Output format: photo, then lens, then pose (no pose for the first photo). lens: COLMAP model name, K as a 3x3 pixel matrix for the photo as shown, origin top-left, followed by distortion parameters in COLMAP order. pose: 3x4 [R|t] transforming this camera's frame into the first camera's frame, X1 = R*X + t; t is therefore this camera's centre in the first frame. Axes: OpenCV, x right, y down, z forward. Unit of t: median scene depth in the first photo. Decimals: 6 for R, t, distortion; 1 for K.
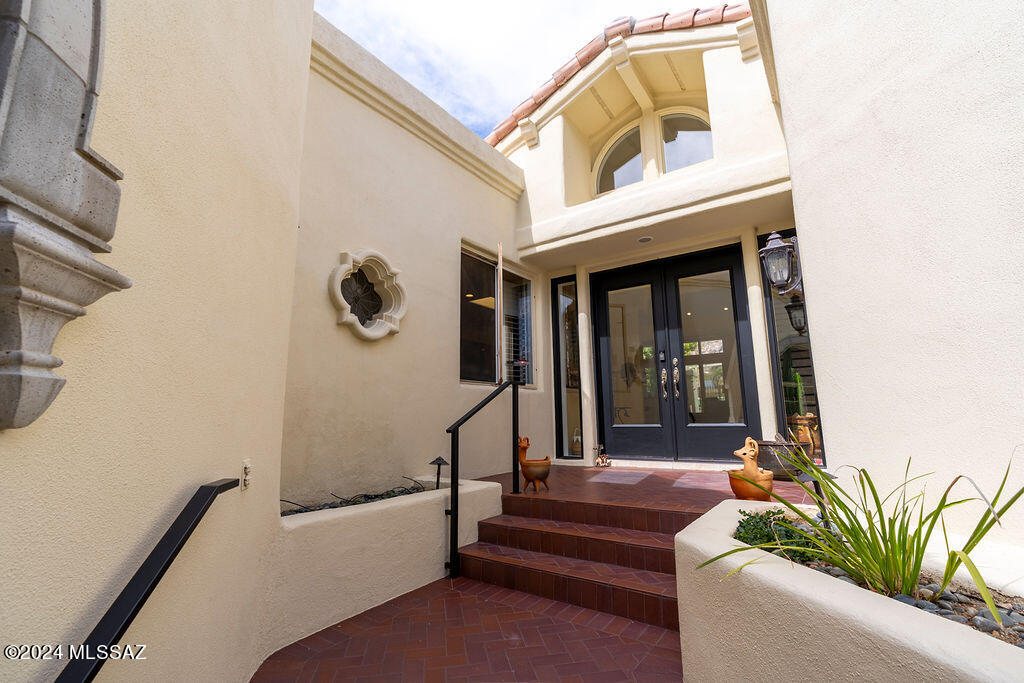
lens RADIAL K [[468.5, 0, 512.0], [0, 468.5, 341.5], [0, 0, 1]] dist [0.000573, 0.000378]
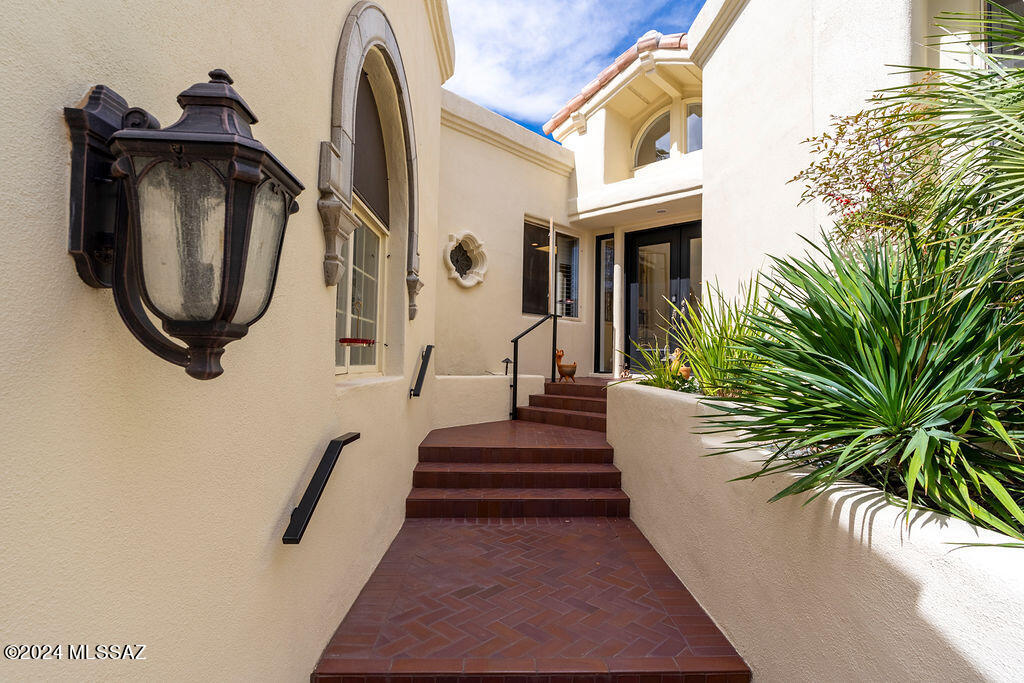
lens RADIAL K [[525.7, 0, 512.0], [0, 525.7, 341.5], [0, 0, 1]] dist [0.000602, 0.000055]
pose [[0.988053, 0.027228, -0.151692, 0.093834], [-0.007334, 0.991462, 0.130193, -0.037882], [0.153942, -0.127525, 0.979816, -0.538790]]
